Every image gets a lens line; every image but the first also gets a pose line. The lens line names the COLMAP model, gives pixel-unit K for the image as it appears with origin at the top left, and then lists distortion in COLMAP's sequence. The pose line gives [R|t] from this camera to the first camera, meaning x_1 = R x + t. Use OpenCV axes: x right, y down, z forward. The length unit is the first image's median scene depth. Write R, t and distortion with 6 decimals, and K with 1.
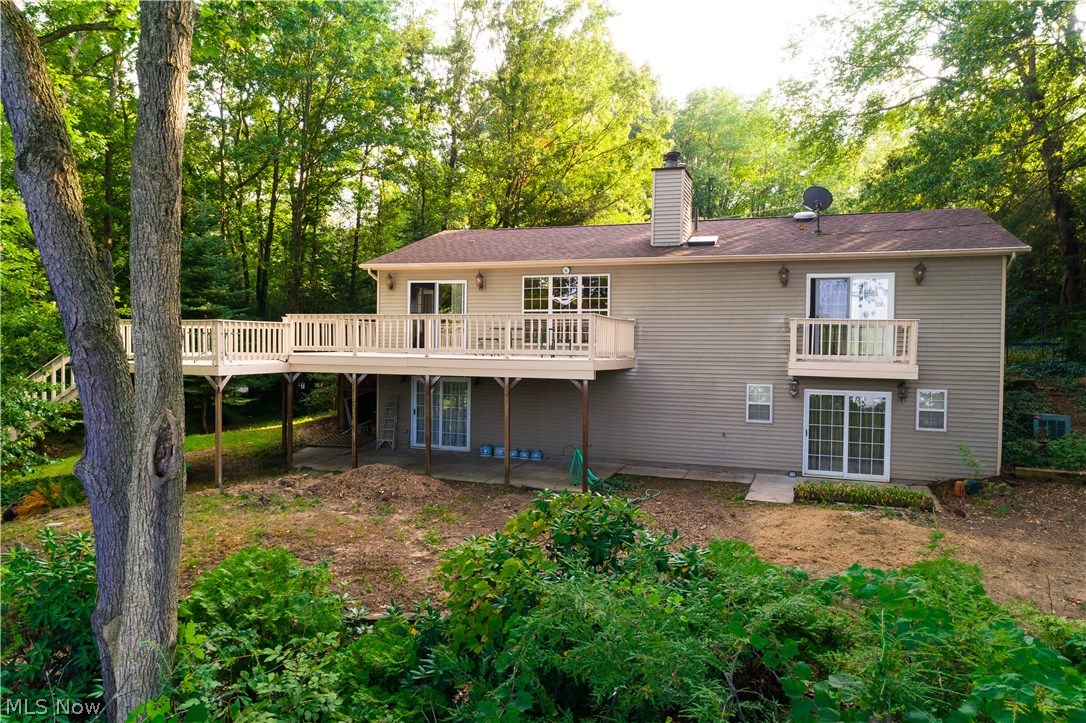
lens RADIAL K [[713.4, 0, 543.0], [0, 713.4, 361.5], [0, 0, 1]] dist [0.004667, 0.033549]
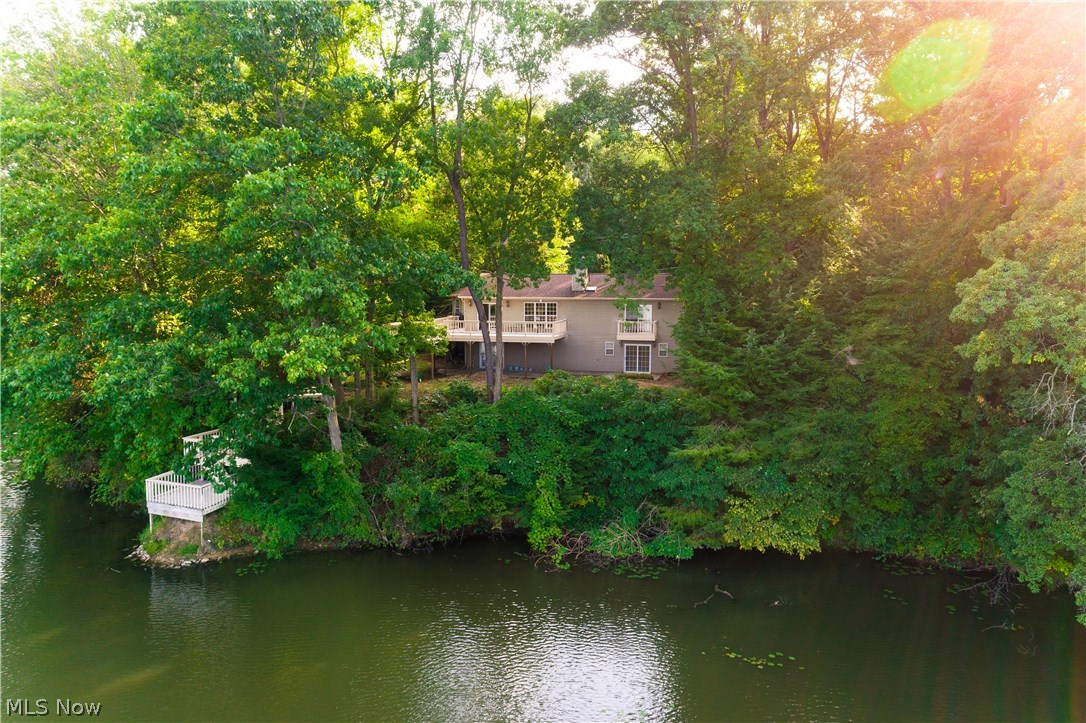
lens RADIAL K [[713.4, 0, 543.0], [0, 713.4, 361.5], [0, 0, 1]] dist [0.004667, 0.033549]
pose [[0.966333, -0.009176, 0.257131, -0.657815], [0.002751, 0.999675, 0.025336, 0.034429], [-0.257280, -0.023775, 0.966045, -1.614811]]
